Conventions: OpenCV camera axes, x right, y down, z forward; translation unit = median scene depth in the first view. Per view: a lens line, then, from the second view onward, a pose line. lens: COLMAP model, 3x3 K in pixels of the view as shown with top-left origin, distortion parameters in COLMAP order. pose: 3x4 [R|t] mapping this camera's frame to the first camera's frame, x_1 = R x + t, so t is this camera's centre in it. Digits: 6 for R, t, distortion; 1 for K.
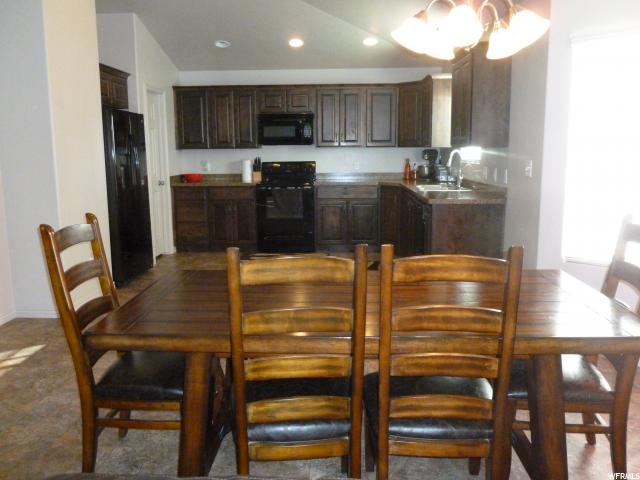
lens RADIAL K [[561.8, 0, 320.0], [0, 561.8, 240.0], [0, 0, 1]] dist [-0.003119, -0.003370]
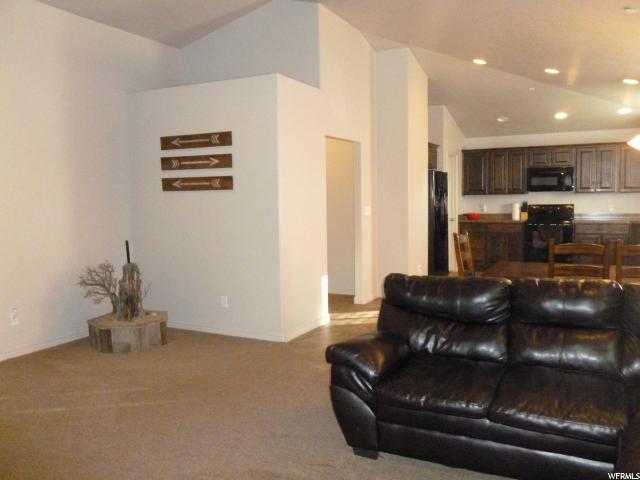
lens RADIAL K [[561.8, 0, 320.0], [0, 561.8, 240.0], [0, 0, 1]] dist [-0.003119, -0.003370]
pose [[0.914319, 0.025000, -0.404221, -0.018195], [-0.054600, 0.996590, -0.061864, 0.049923], [0.401296, 0.078634, 0.912567, -0.376245]]
